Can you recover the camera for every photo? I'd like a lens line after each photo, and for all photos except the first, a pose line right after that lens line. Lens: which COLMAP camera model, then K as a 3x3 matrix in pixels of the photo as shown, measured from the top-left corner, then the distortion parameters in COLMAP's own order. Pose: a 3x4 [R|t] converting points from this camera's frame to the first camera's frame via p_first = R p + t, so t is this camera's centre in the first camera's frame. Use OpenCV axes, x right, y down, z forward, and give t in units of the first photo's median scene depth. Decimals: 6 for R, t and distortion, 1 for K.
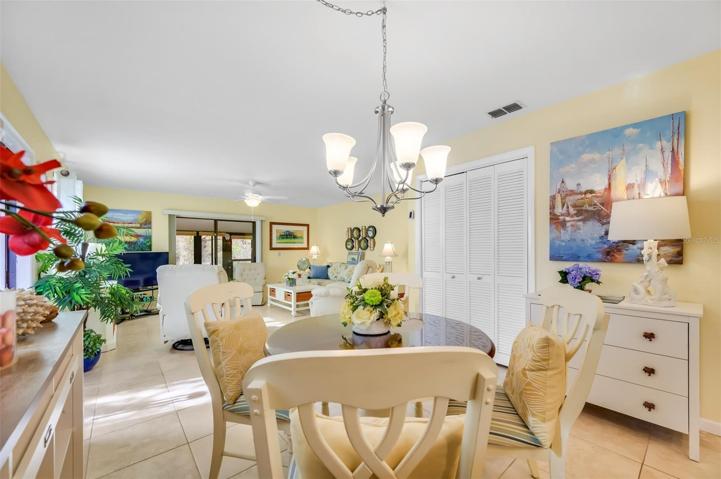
lens RADIAL K [[285.0, 0, 357.0], [0, 285.0, 244.9], [0, 0, 1]] dist [0.001000, 0.000047]
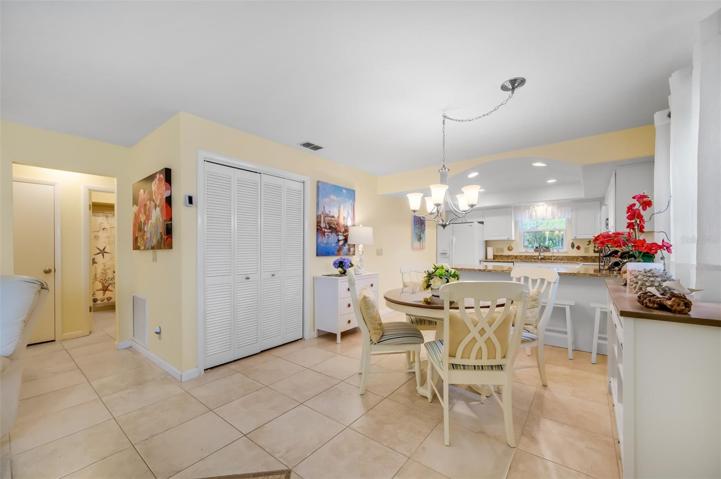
lens RADIAL K [[285.0, 0, 361.9], [0, 285.0, 244.3], [0, 0, 1]] dist [0.001000, 0.000047]
pose [[-0.204962, 0.021706, 0.978529, -0.875943], [-0.011265, 0.999636, -0.024534, 0.025191], [-0.978705, -0.016052, -0.204642, 1.070770]]
